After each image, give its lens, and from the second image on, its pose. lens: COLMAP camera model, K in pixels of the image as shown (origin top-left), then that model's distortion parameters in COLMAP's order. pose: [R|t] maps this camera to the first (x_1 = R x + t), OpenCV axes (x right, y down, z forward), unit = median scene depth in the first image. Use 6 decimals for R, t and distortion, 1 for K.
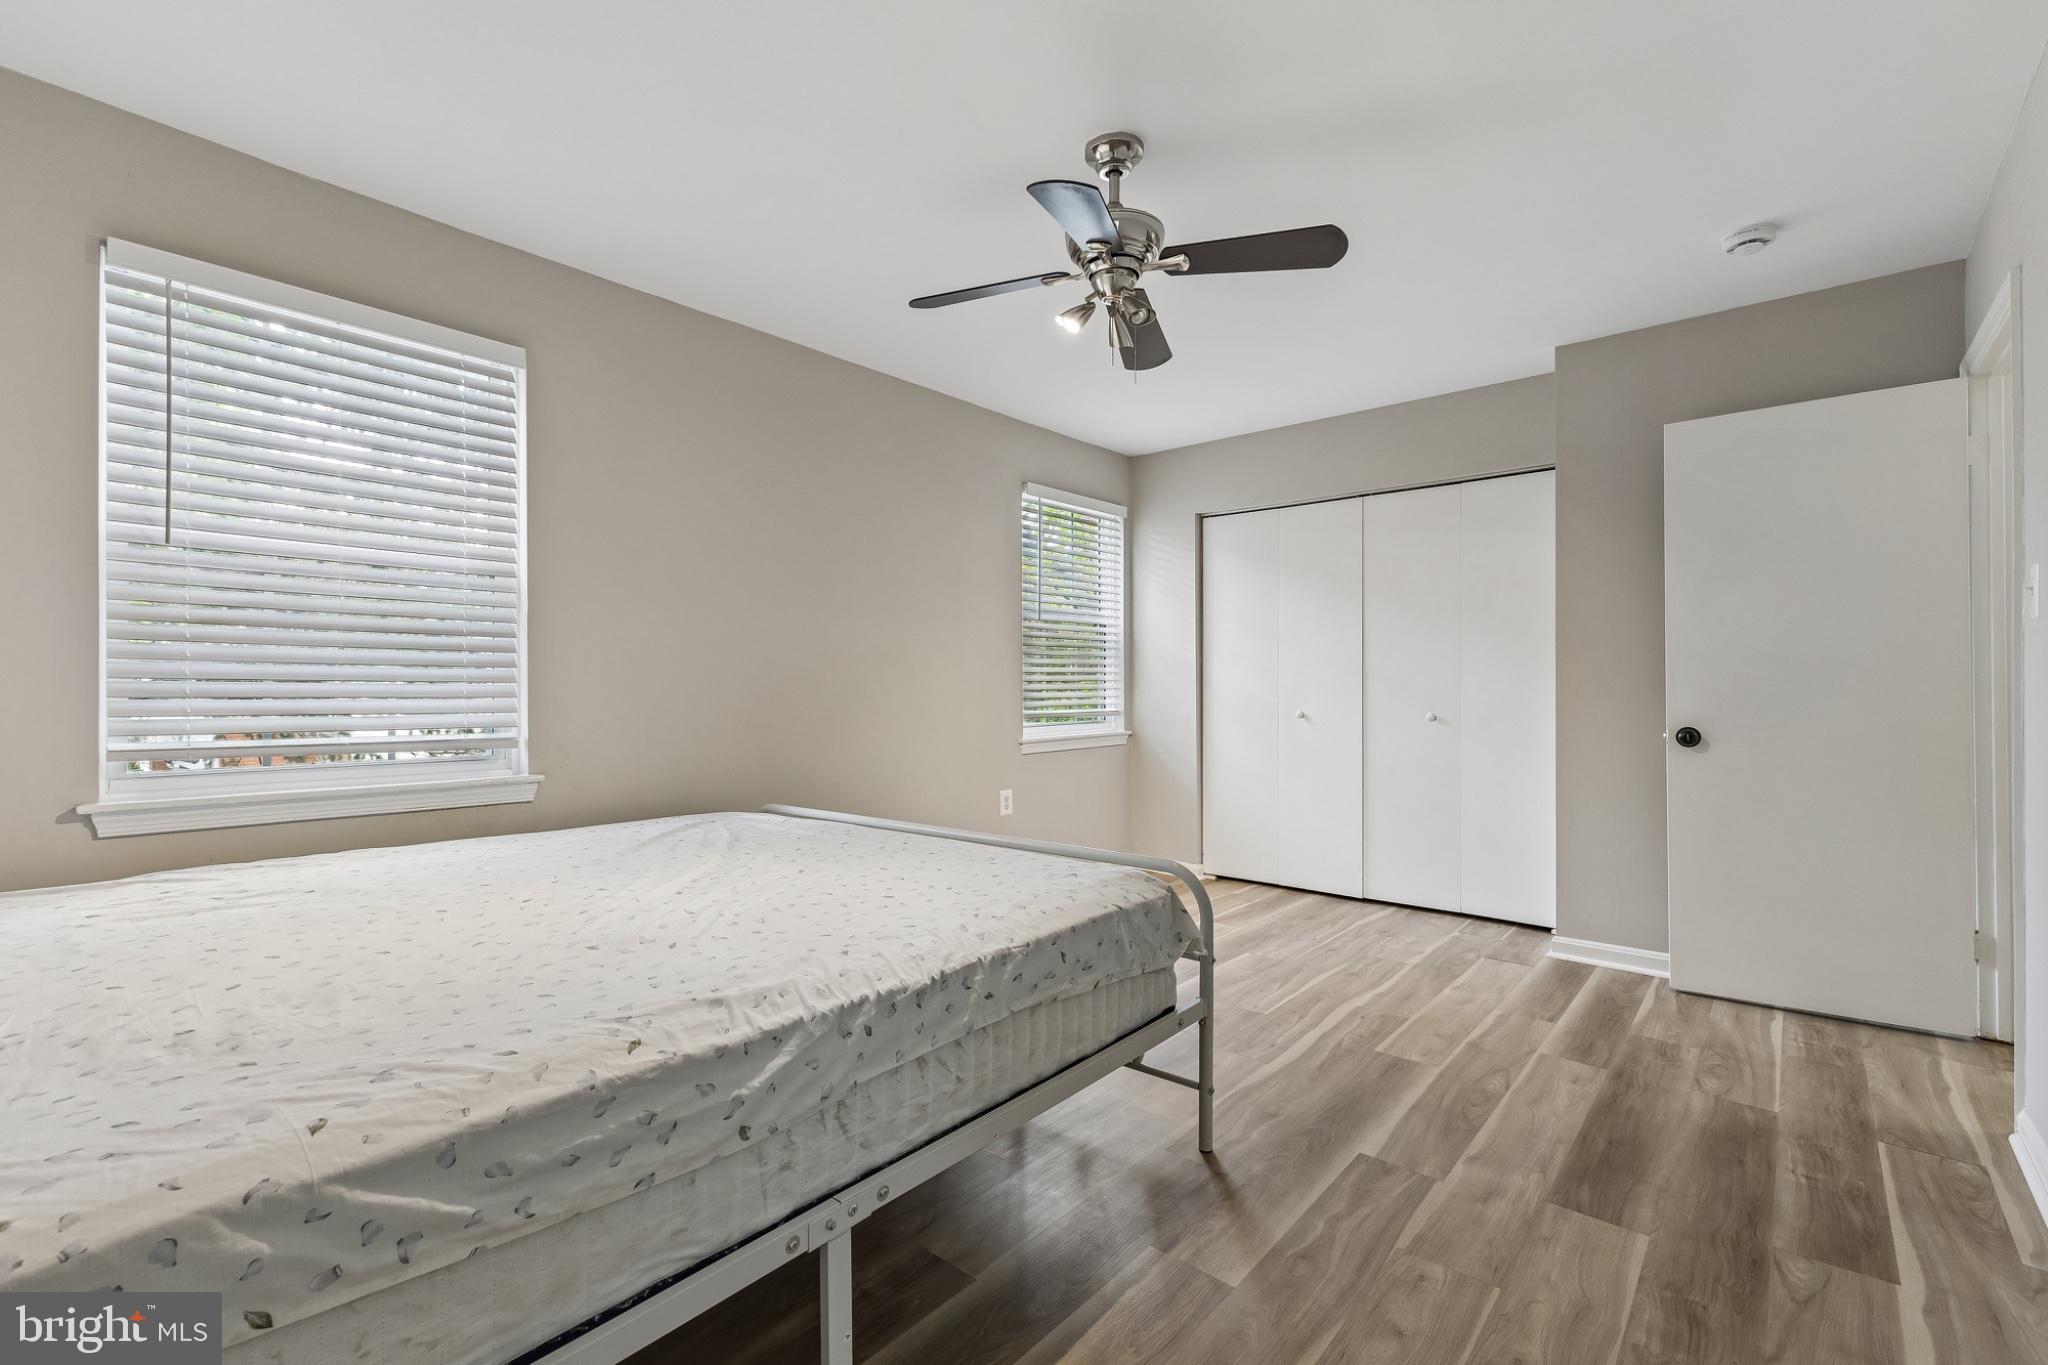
lens RADIAL K [[893.1, 0, 1027.4], [0, 893.1, 683.6], [0, 0, 1]] dist [0.010567, -0.002120]
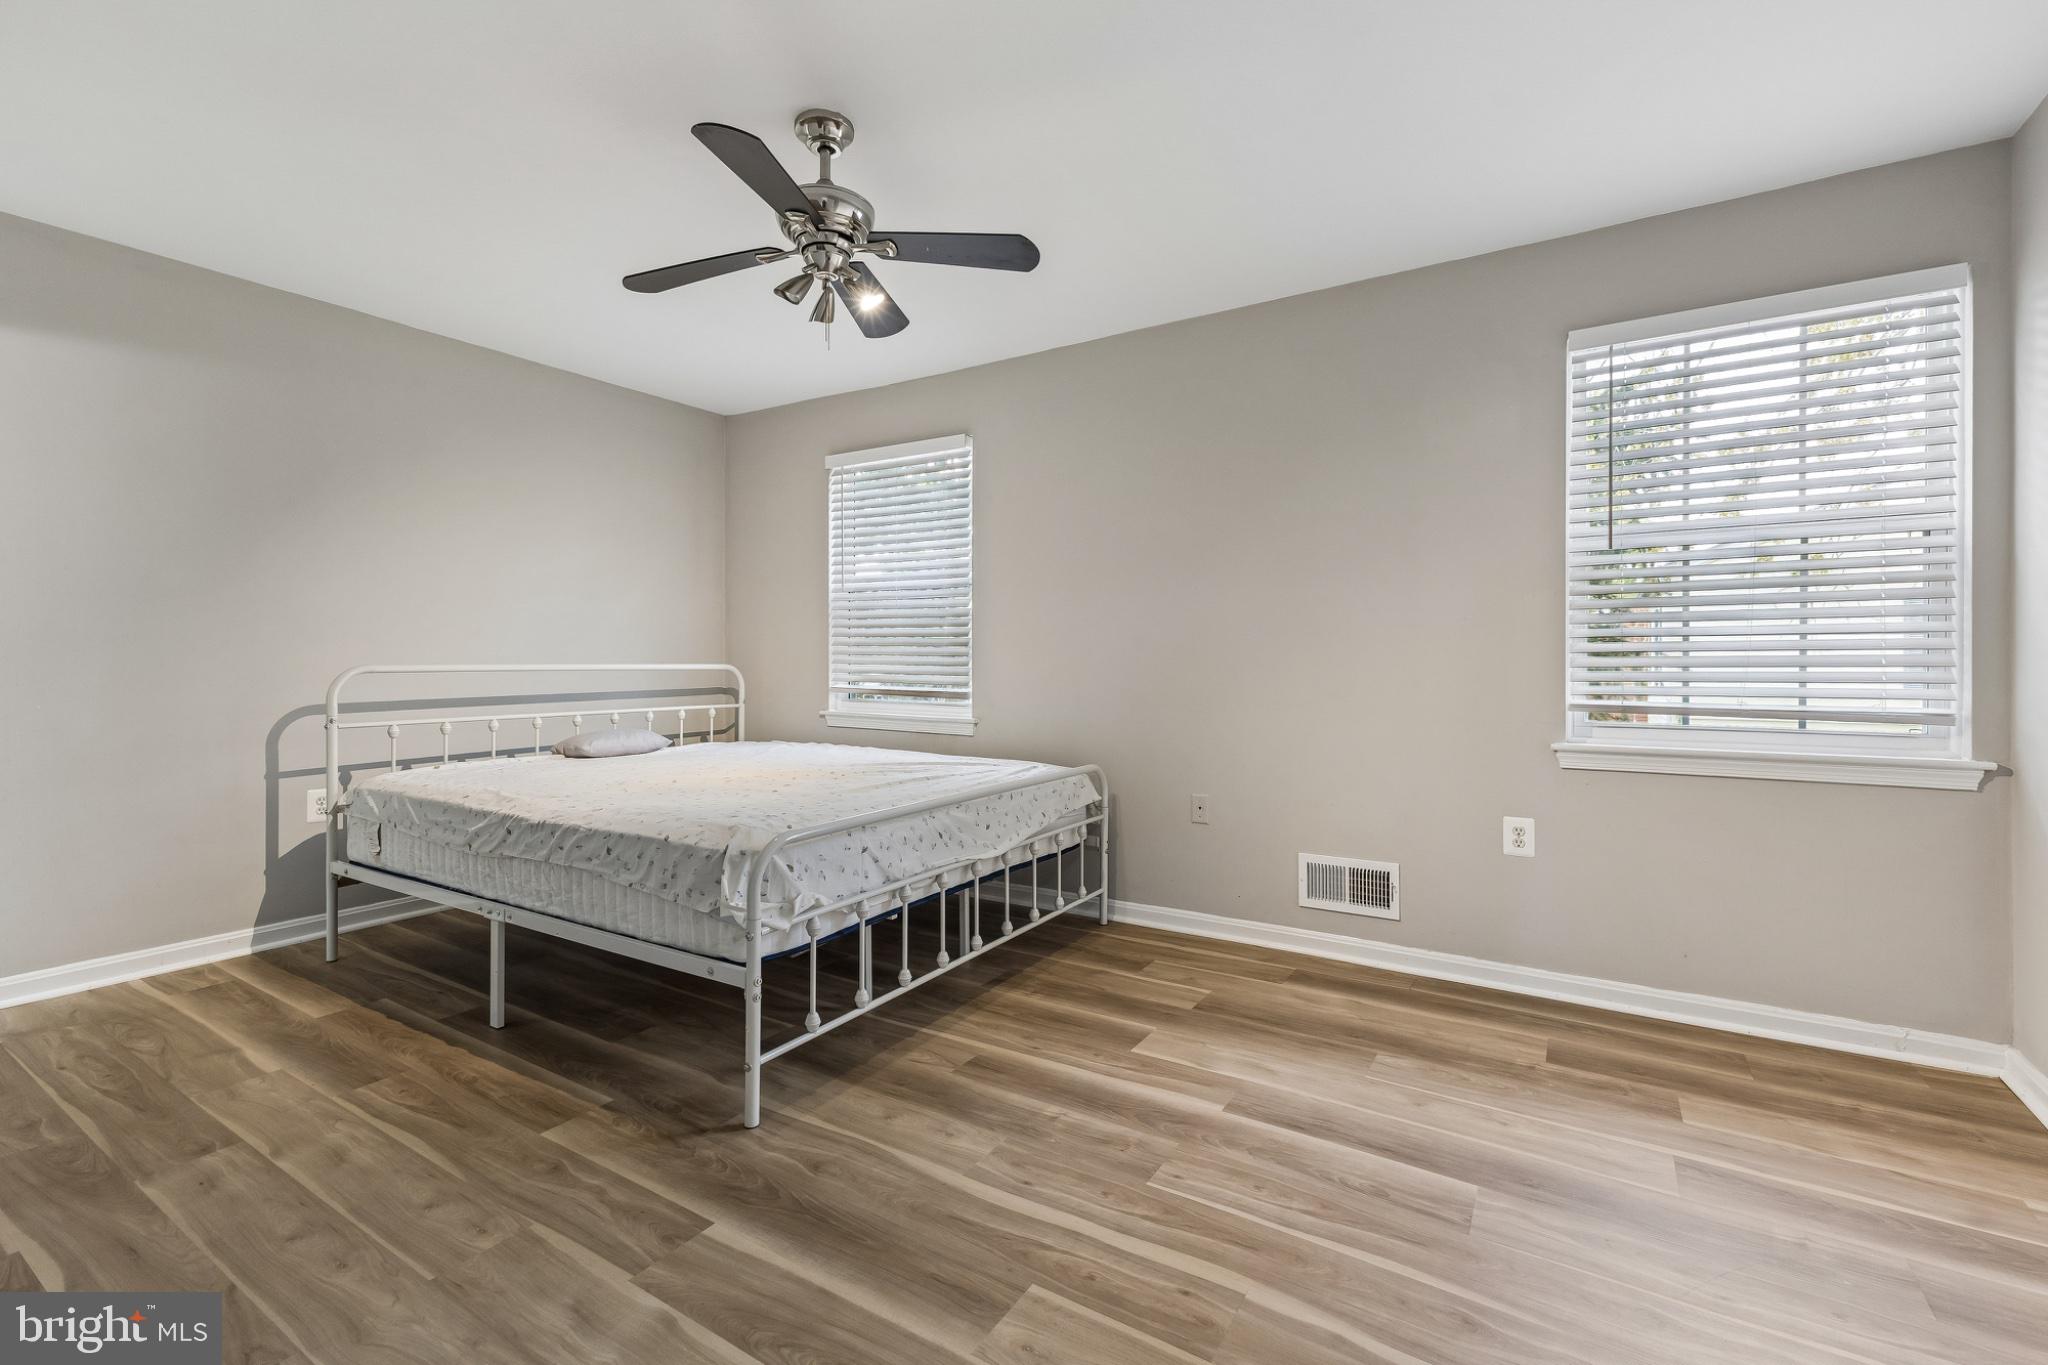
lens RADIAL K [[893.1, 0, 1029.5], [0, 893.1, 672.1], [0, 0, 1]] dist [0.010567, -0.002120]
pose [[0.143040, 0.014167, -0.989616, 1.249558], [-0.000164, 0.999898, 0.014290, 0.006596], [0.989717, -0.001881, 0.143028, 1.198071]]
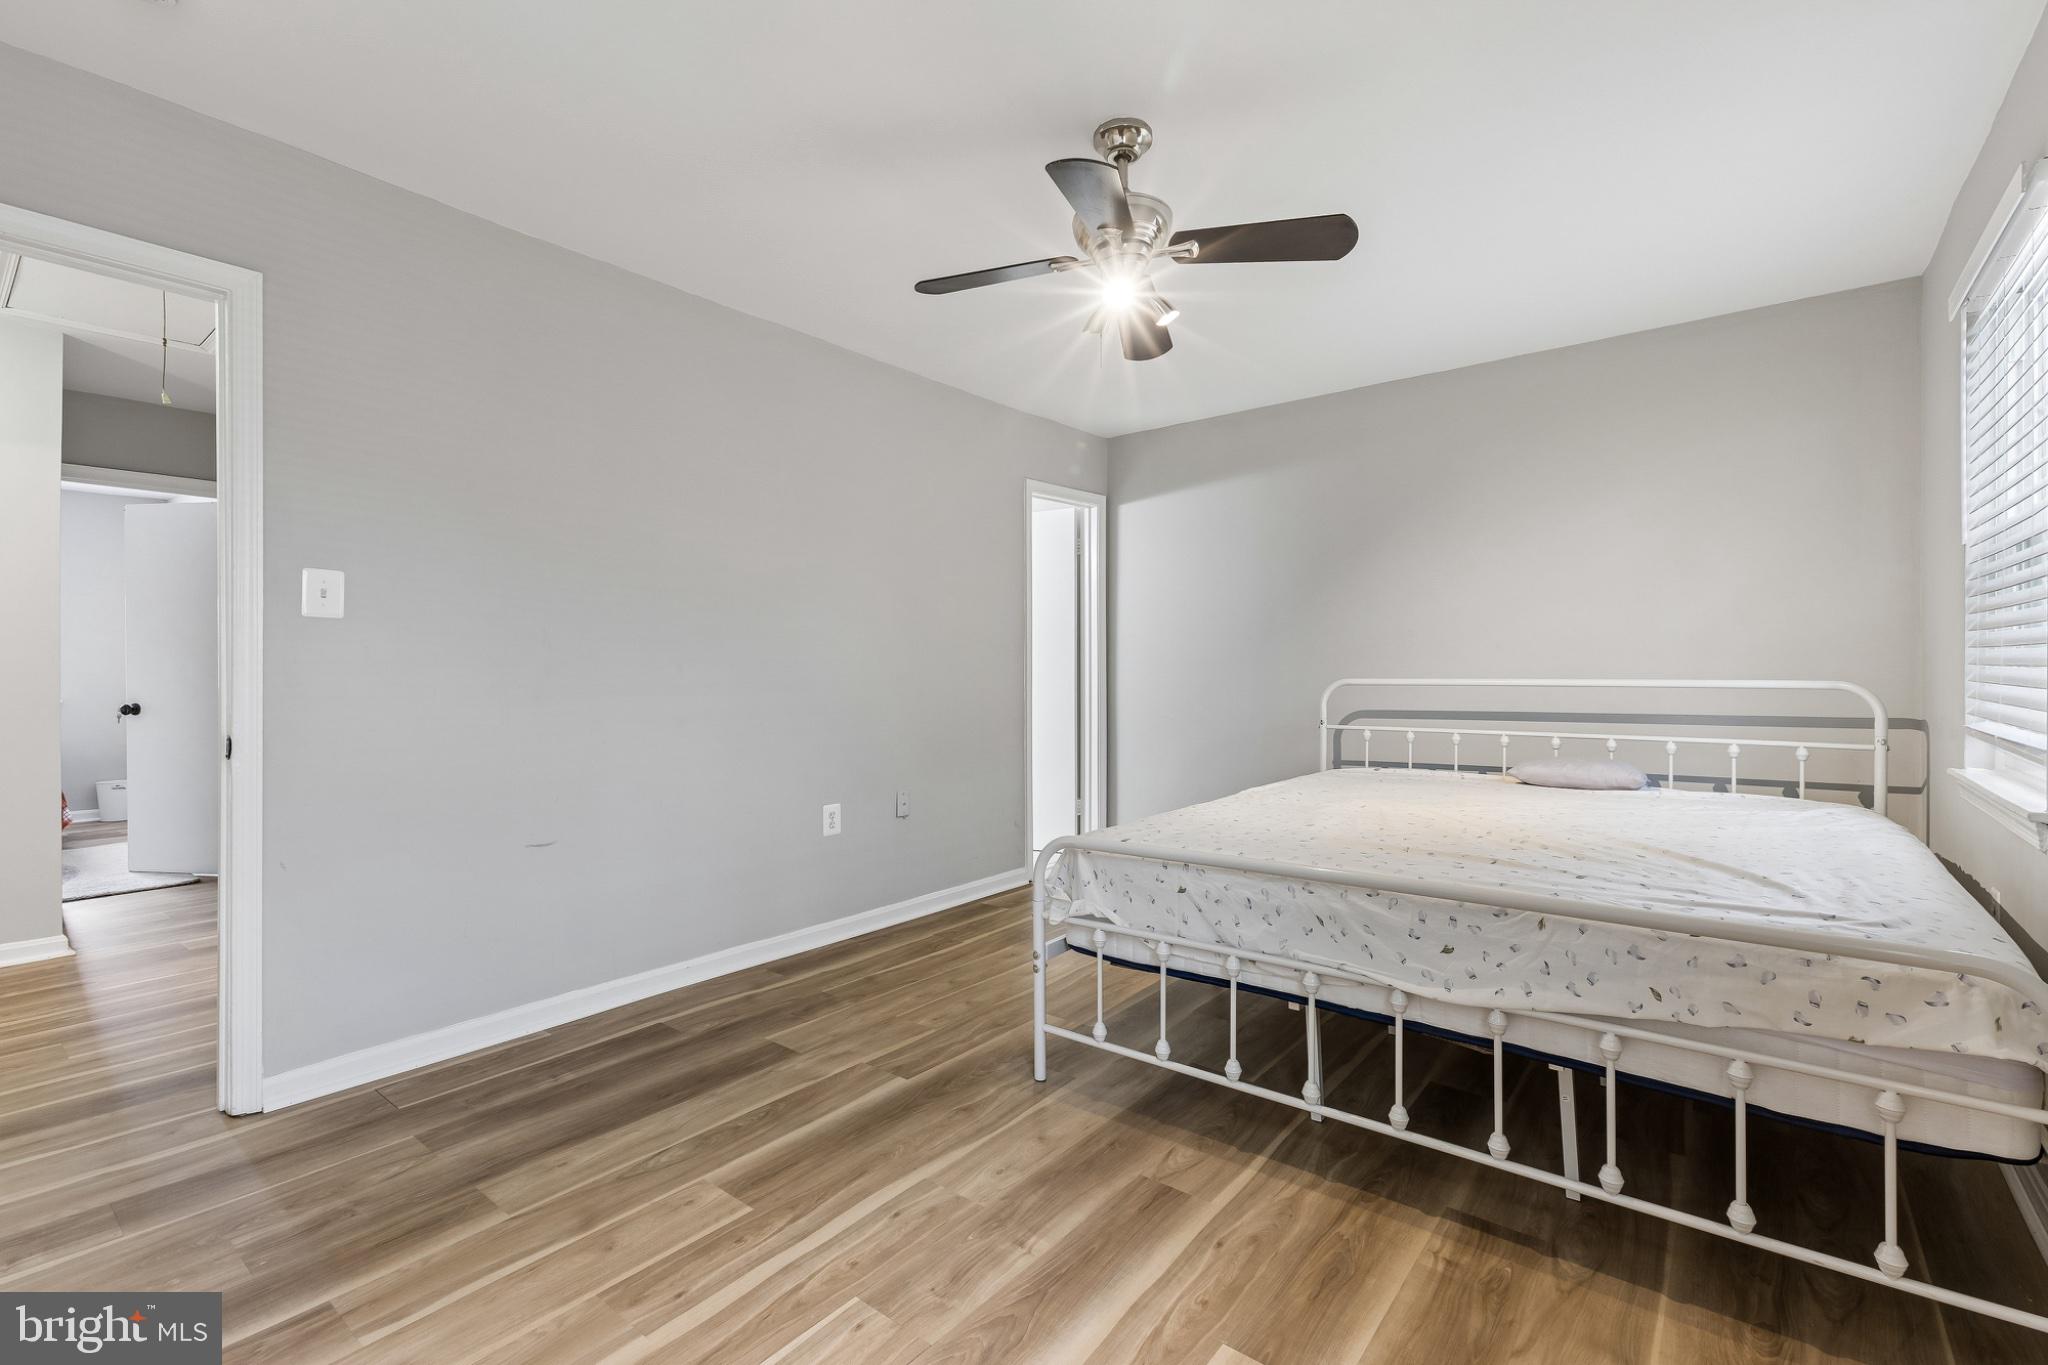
lens RADIAL K [[893.1, 0, 1012.9], [0, 893.1, 670.7], [0, 0, 1]] dist [0.010567, -0.002120]
pose [[-0.999713, 0.002991, -0.023772, 0.267911], [0.003097, 0.999985, -0.004408, 0.003532], [0.023758, -0.004481, -0.999708, 2.209638]]
